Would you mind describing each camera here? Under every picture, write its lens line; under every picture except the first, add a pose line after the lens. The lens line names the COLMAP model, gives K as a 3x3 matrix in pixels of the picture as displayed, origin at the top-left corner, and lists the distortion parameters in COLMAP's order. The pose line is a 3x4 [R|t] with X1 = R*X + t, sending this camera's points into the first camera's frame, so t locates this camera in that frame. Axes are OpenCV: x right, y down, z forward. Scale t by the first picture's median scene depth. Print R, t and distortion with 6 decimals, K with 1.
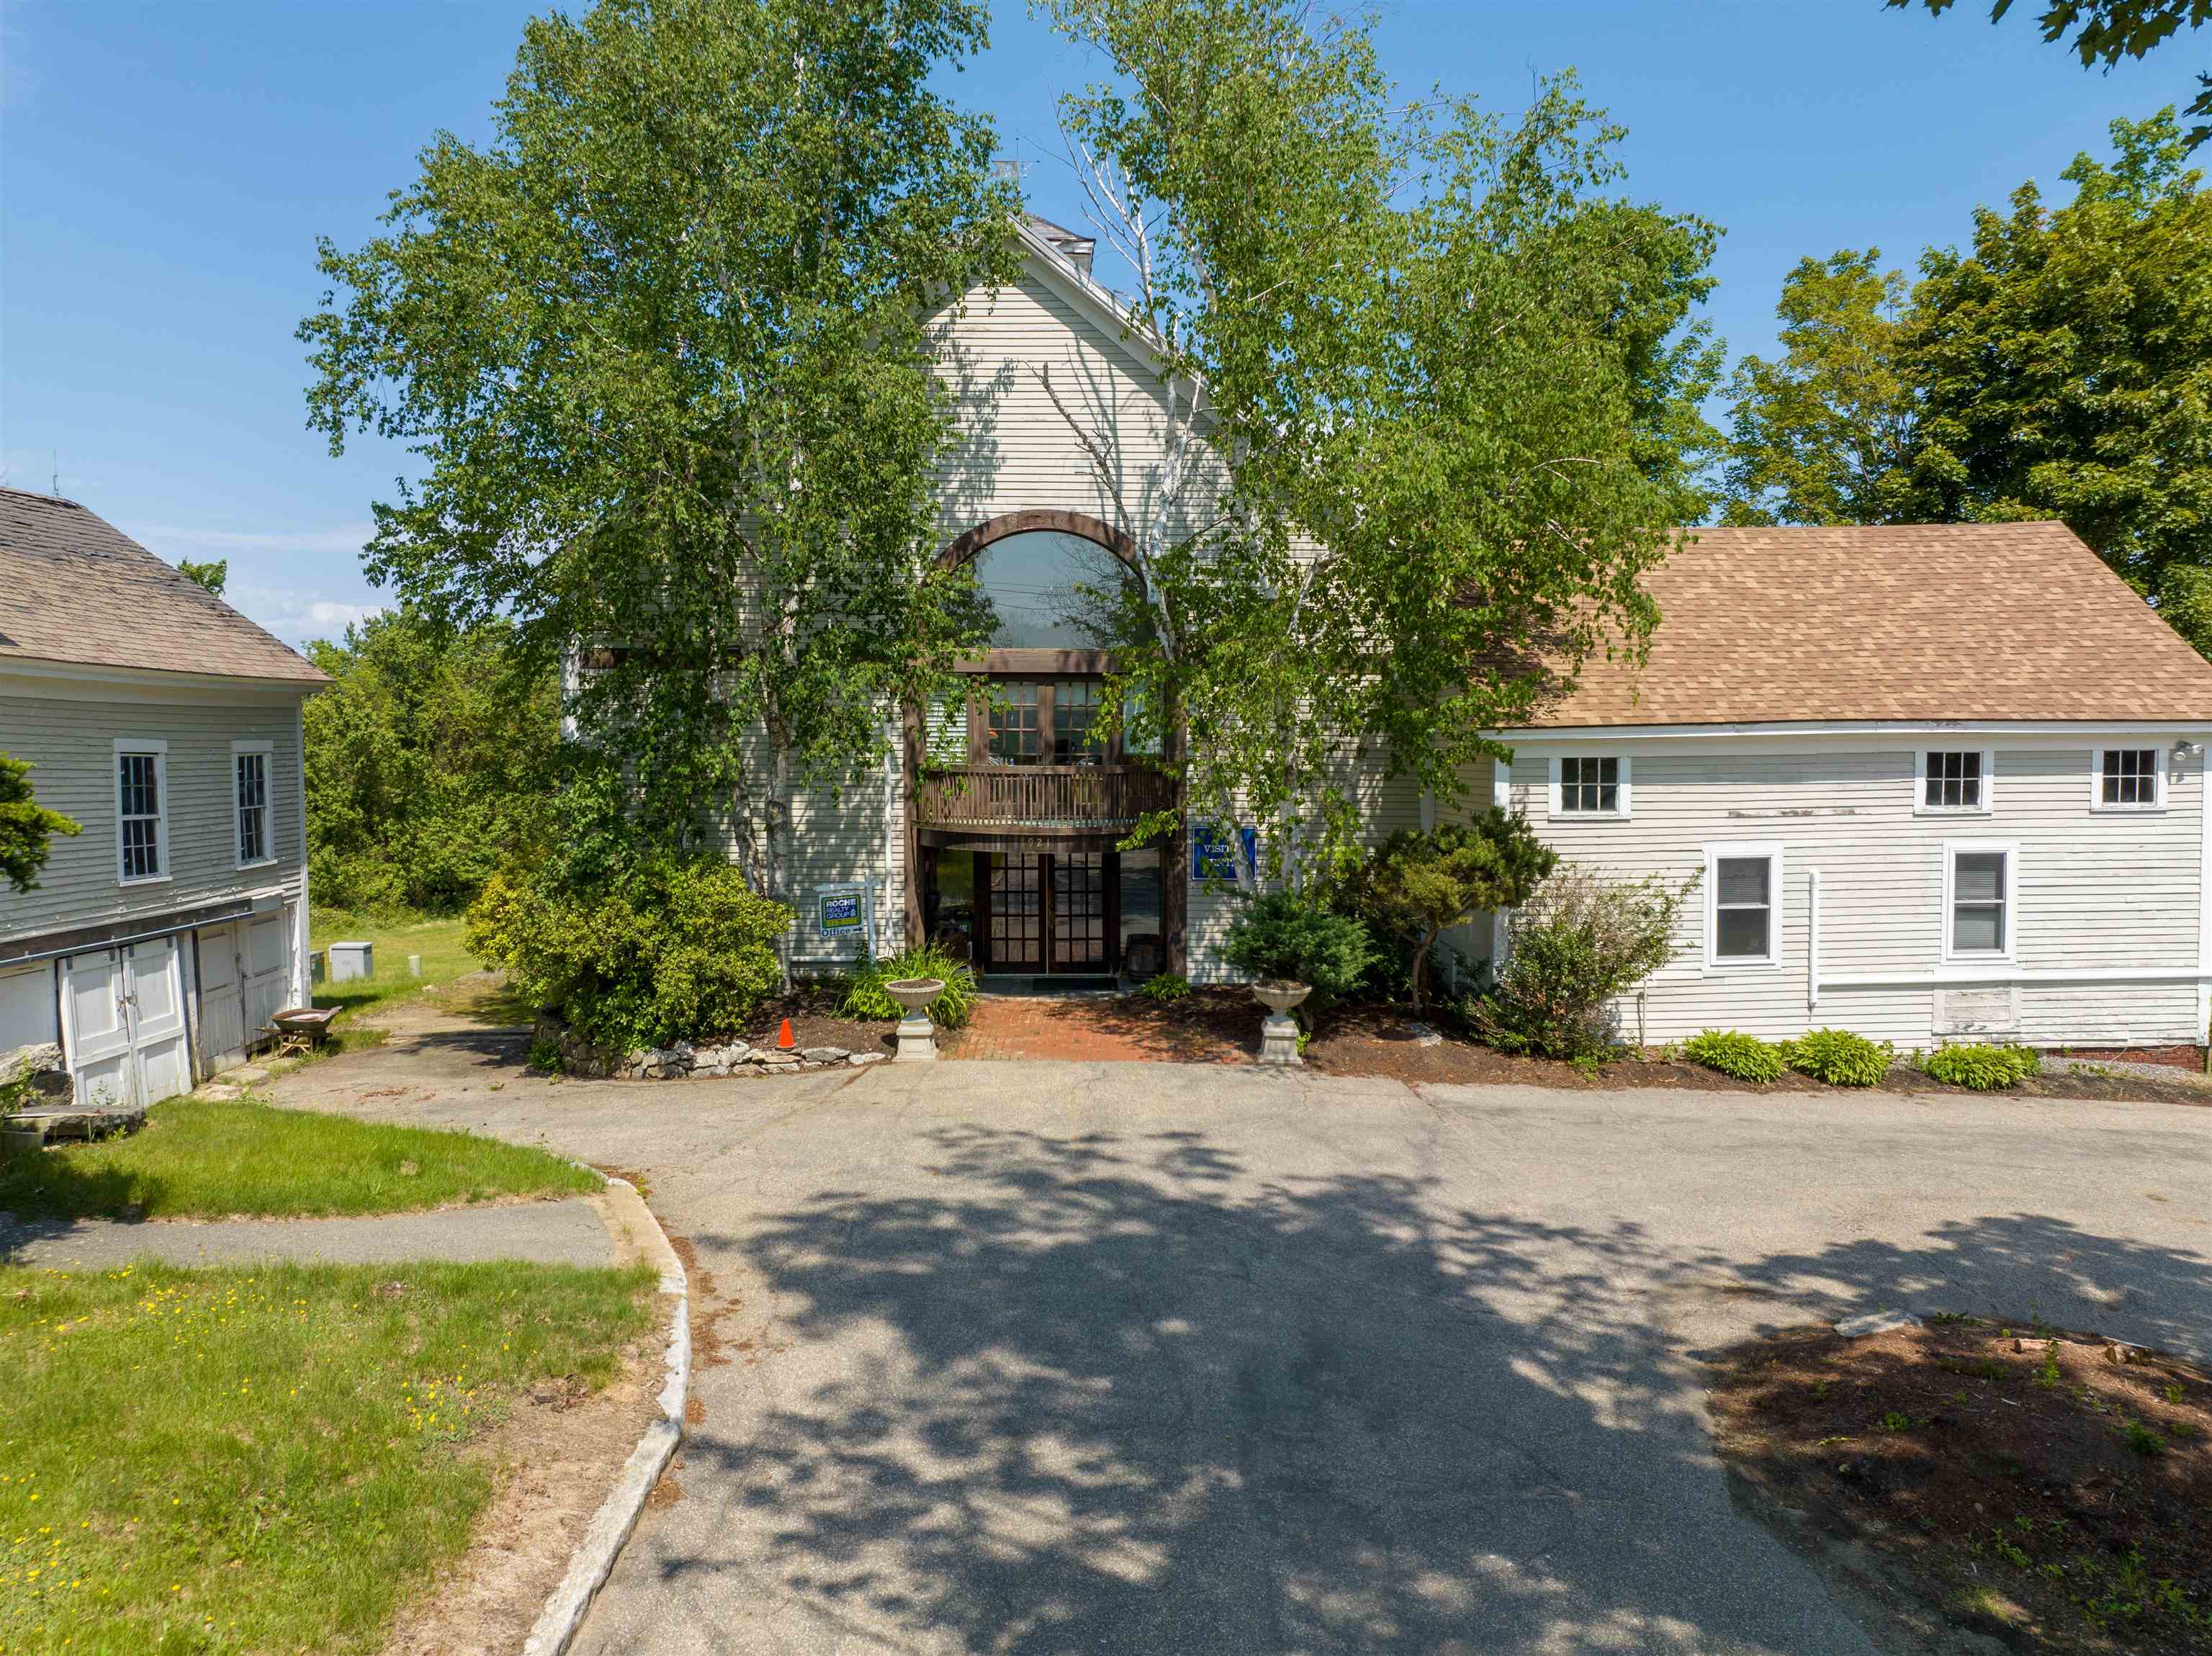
lens RADIAL K [[1562.8, 0, 1088.9], [0, 1562.8, 839.6], [0, 0, 1]] dist [-0.045512, 0.018389]
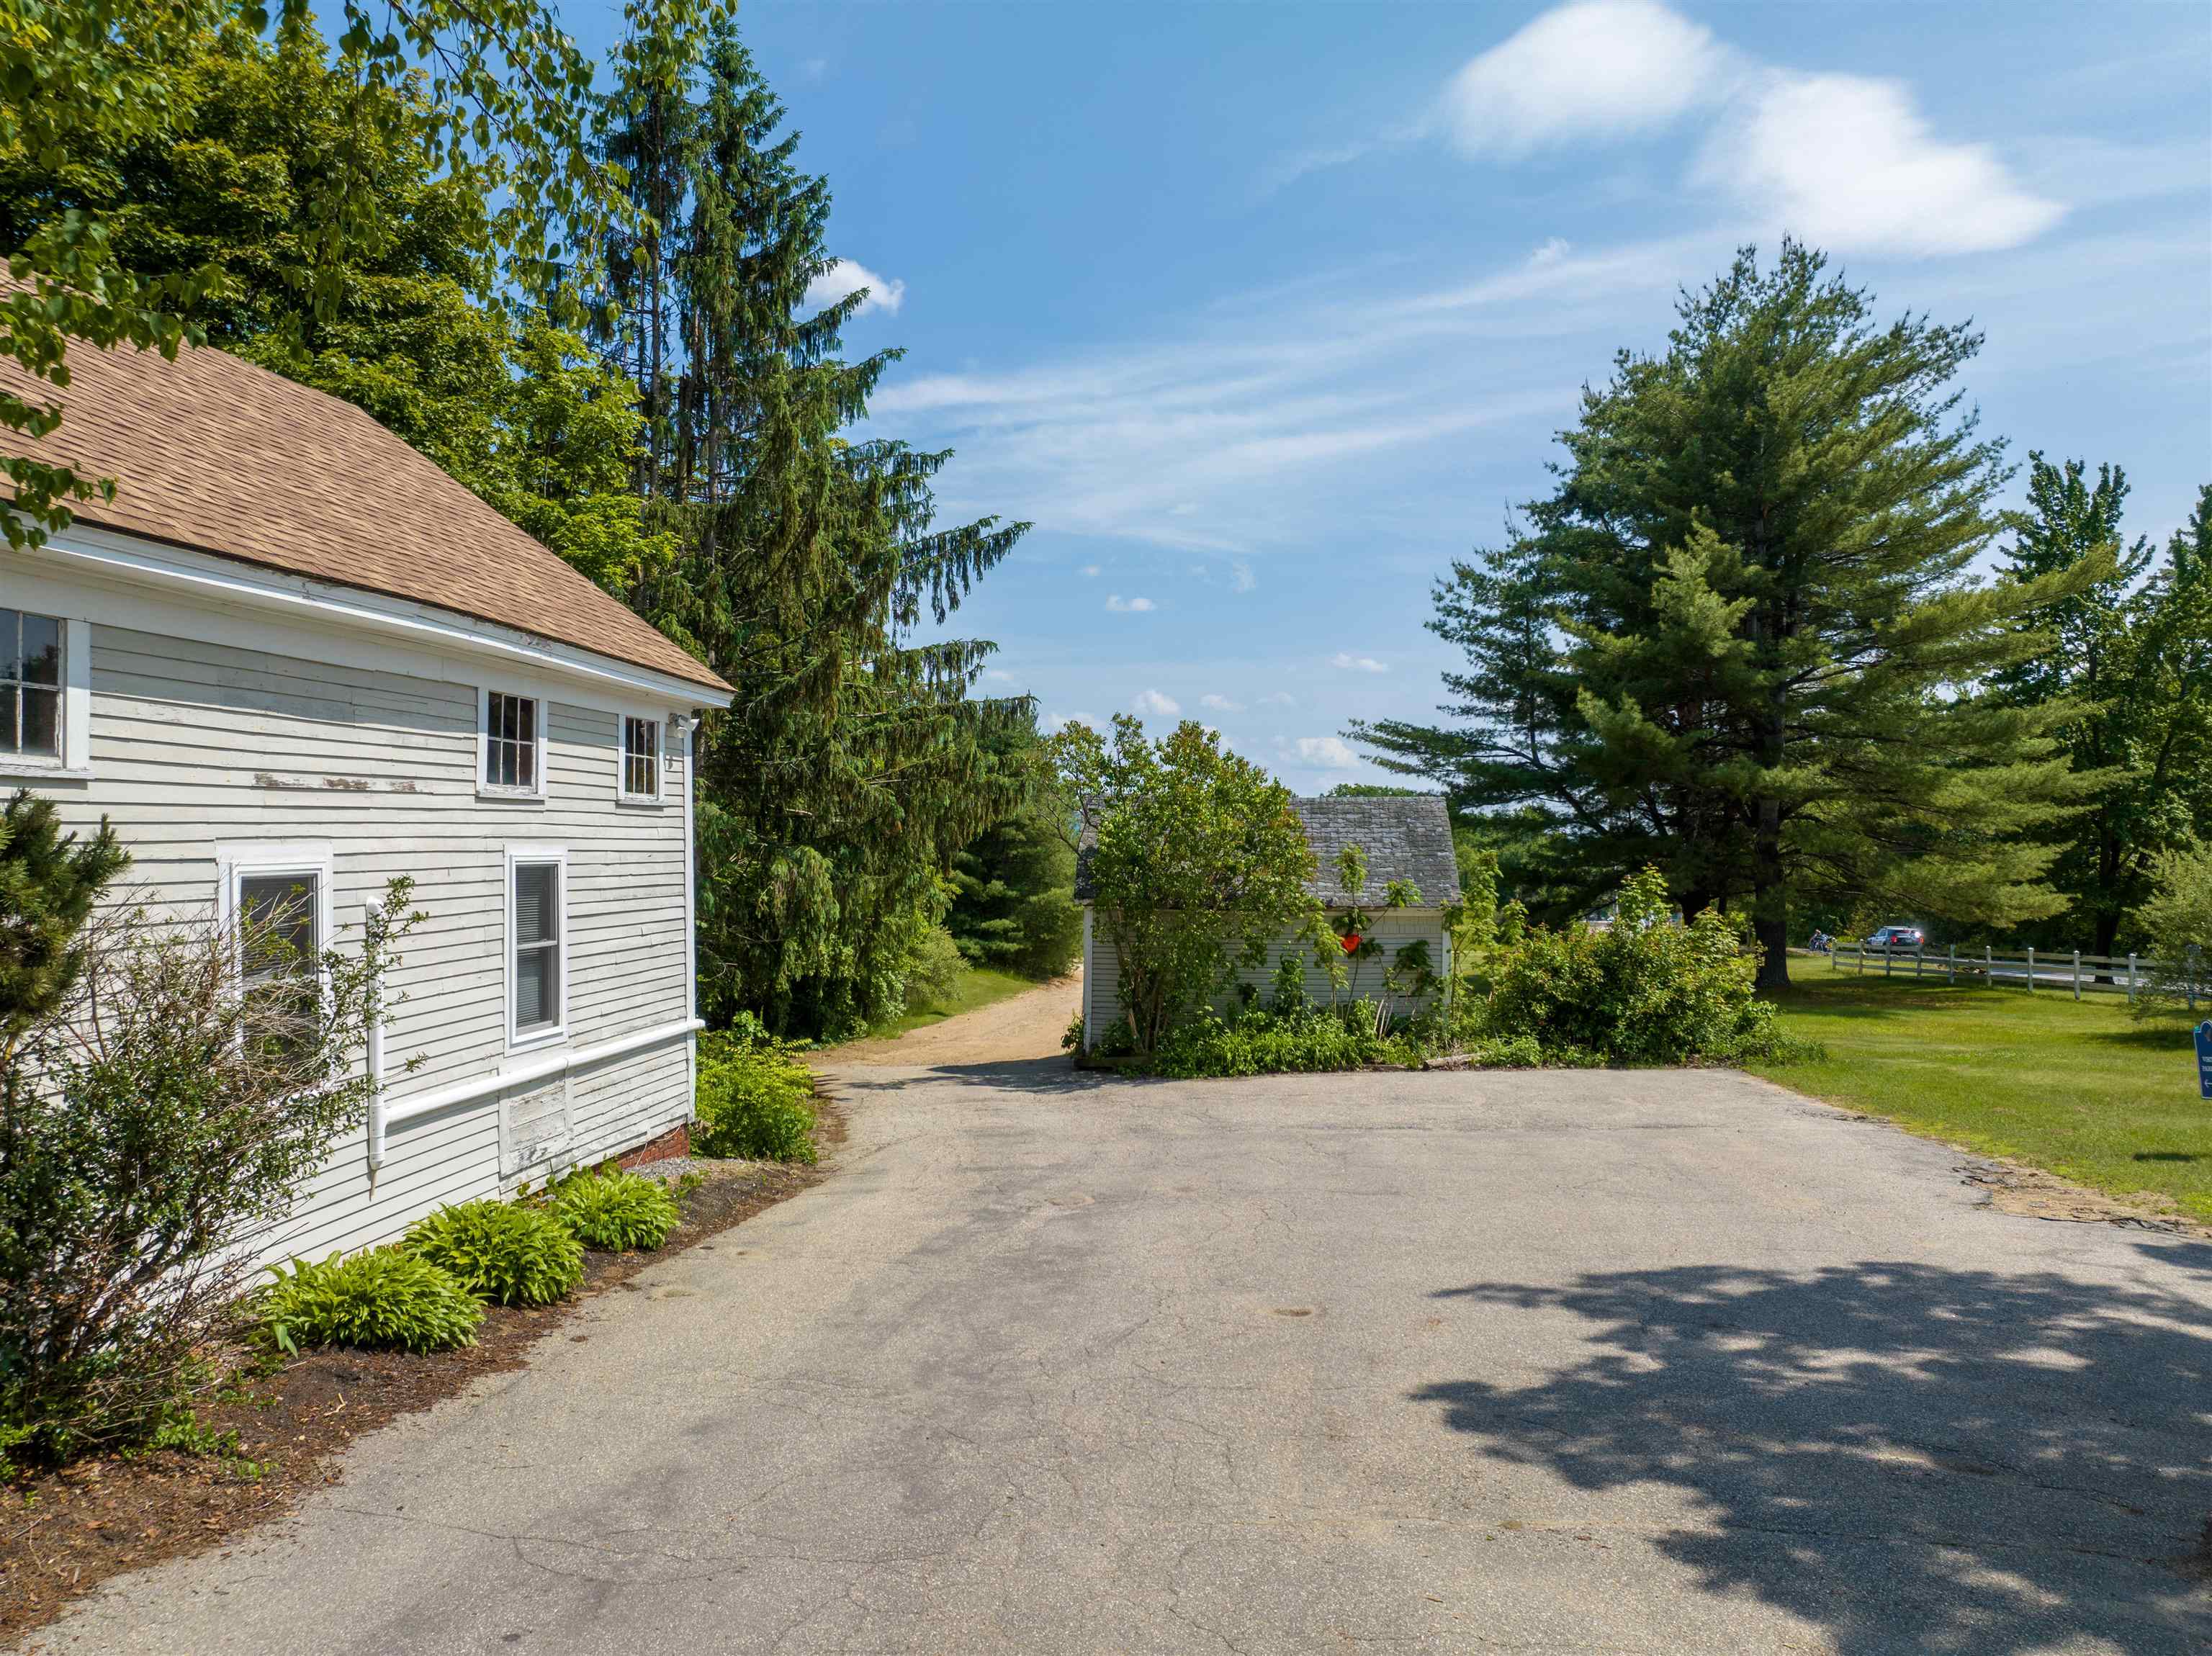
lens RADIAL K [[1562.8, 0, 1117.9], [0, 1562.8, 838.4], [0, 0, 1]] dist [-0.045512, 0.018389]
pose [[0.141746, 0.013984, 0.989804, 0.000536], [0.057710, 0.998083, -0.022365, 0.029121], [-0.988219, 0.060292, 0.140668, 0.789178]]
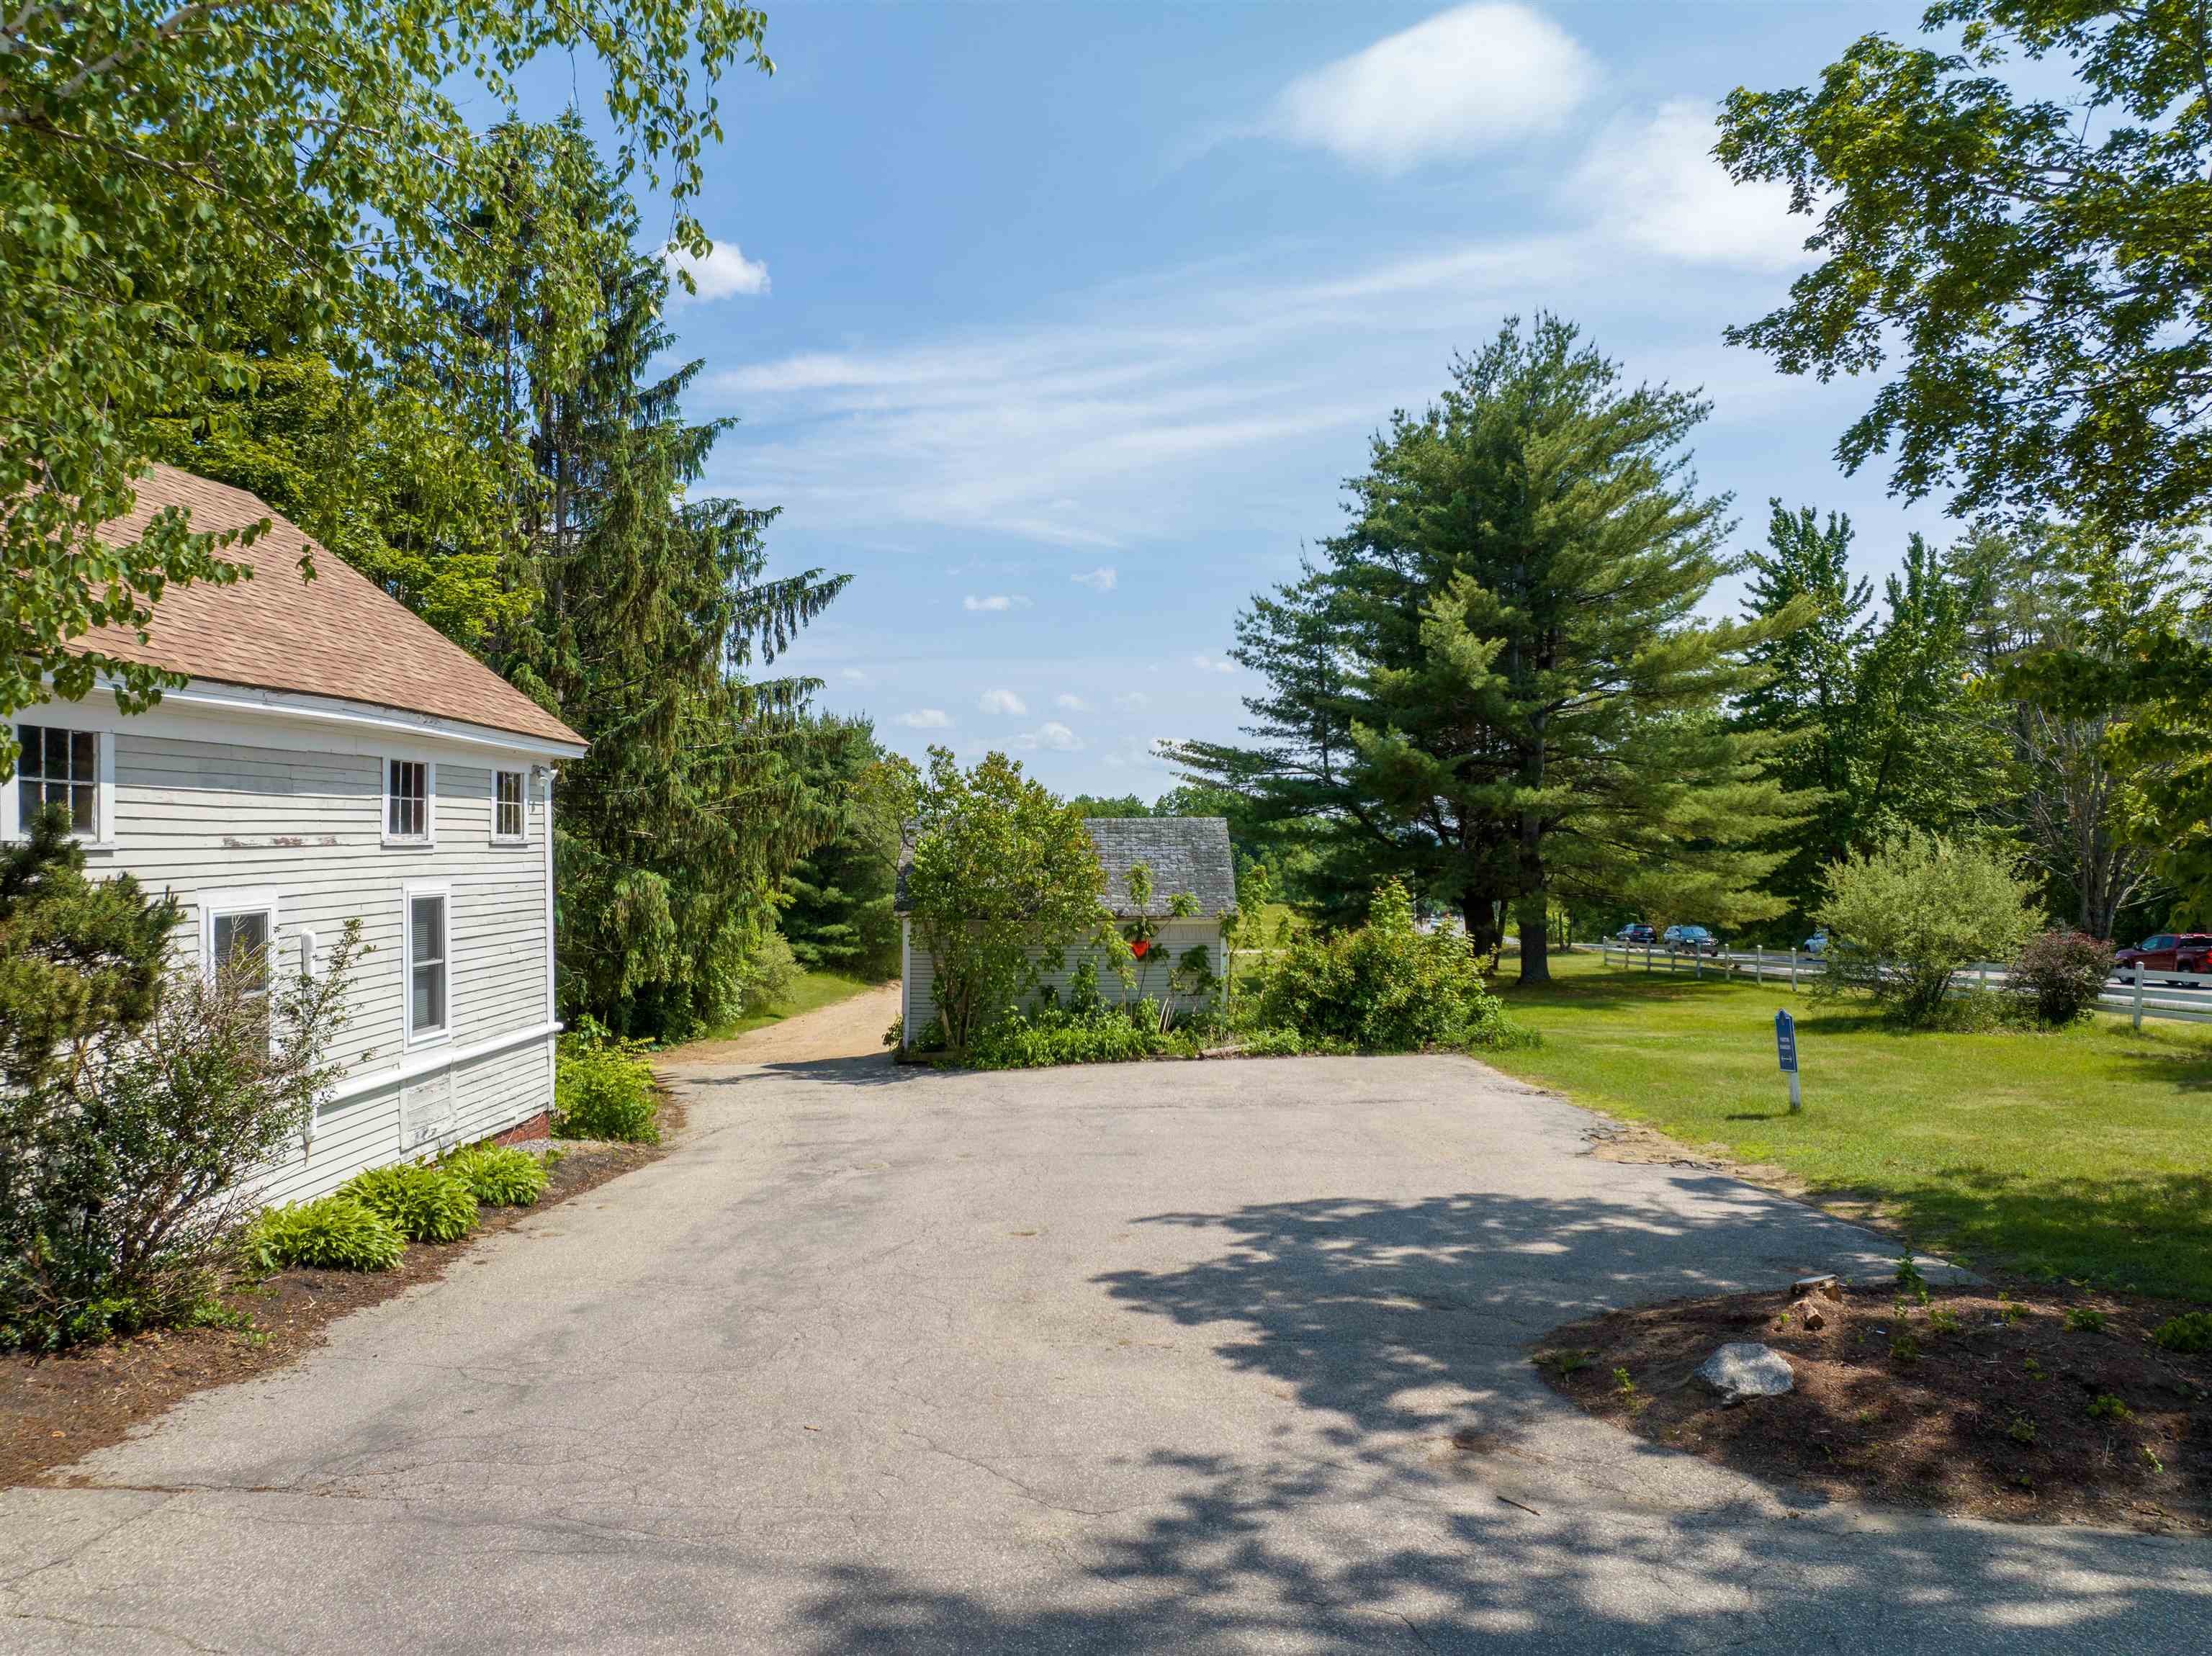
lens RADIAL K [[1562.8, 0, 1110.4], [0, 1562.8, 836.8], [0, 0, 1]] dist [-0.045512, 0.018389]
pose [[0.048453, 0.014486, 0.998720, -0.185947], [0.062280, 0.997905, -0.017496, 0.014765], [-0.996882, 0.063048, 0.047449, 0.726473]]
